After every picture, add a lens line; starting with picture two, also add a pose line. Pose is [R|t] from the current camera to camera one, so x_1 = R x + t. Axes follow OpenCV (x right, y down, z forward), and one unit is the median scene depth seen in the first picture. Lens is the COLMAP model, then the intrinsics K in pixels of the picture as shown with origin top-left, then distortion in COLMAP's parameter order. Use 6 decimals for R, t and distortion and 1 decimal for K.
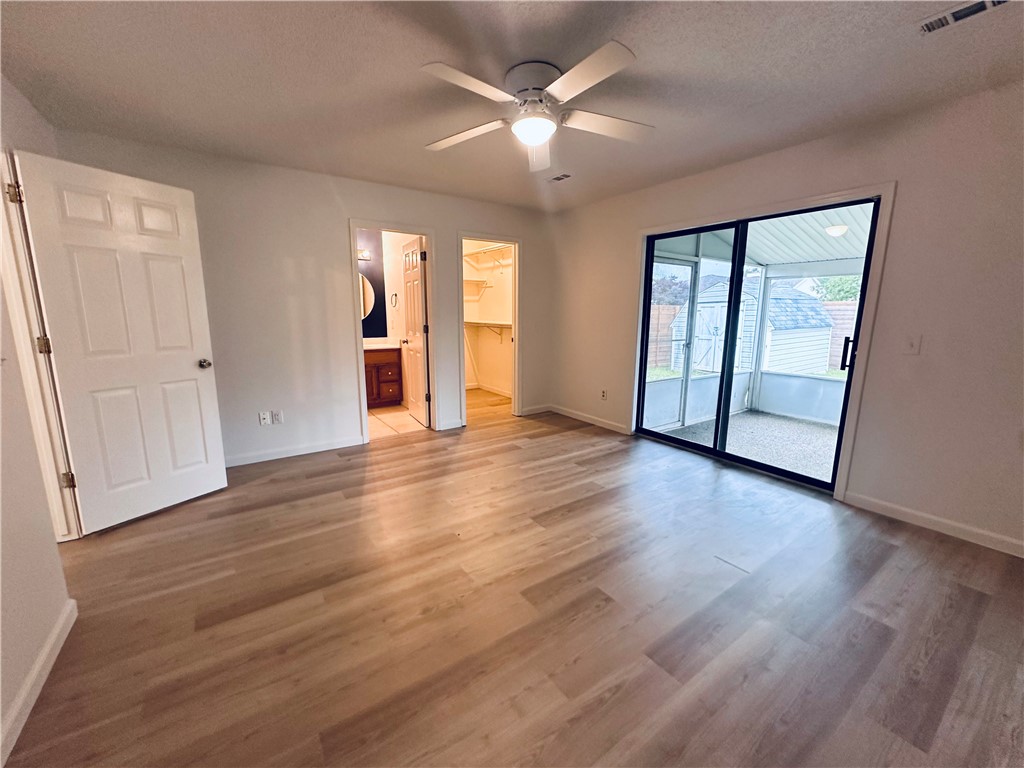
lens RADIAL K [[408.3, 0, 510.3], [0, 408.3, 382.5], [0, 0, 1]] dist [-0.016601, -0.000035]
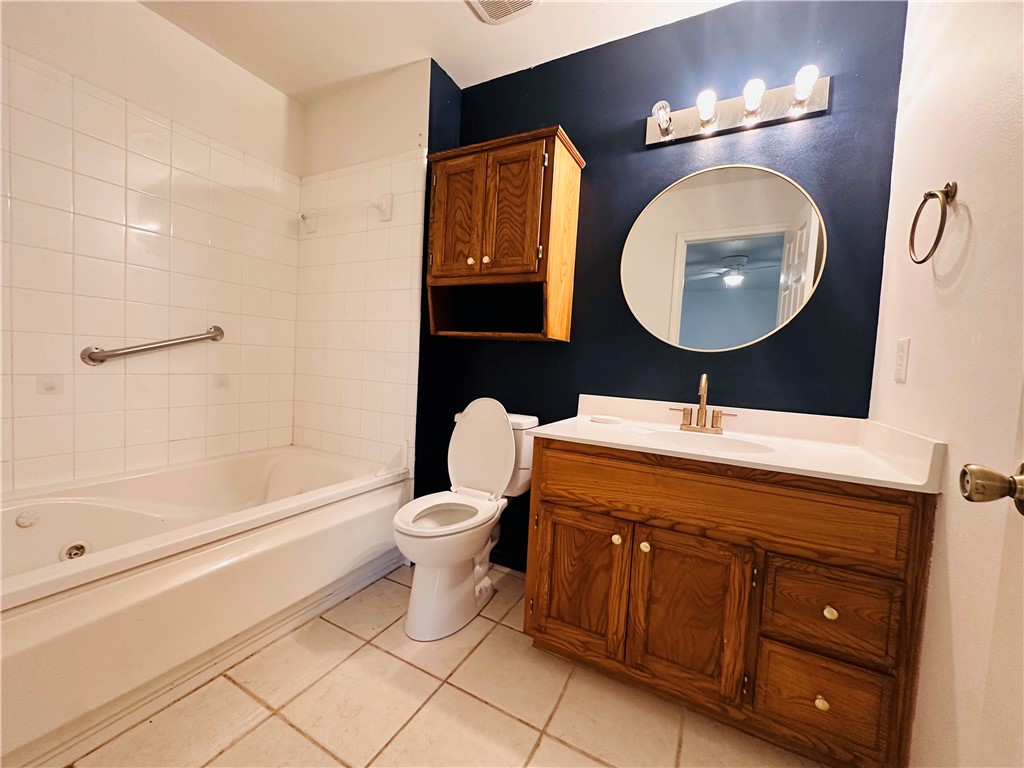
lens RADIAL K [[408.3, 0, 510.6], [0, 408.3, 382.4], [0, 0, 1]] dist [-0.016601, -0.000035]
pose [[0.459166, 0.062614, -0.886141, -0.207456], [-0.204308, 0.978217, -0.036744, -0.088474], [0.864537, 0.197917, 0.461956, 0.770571]]
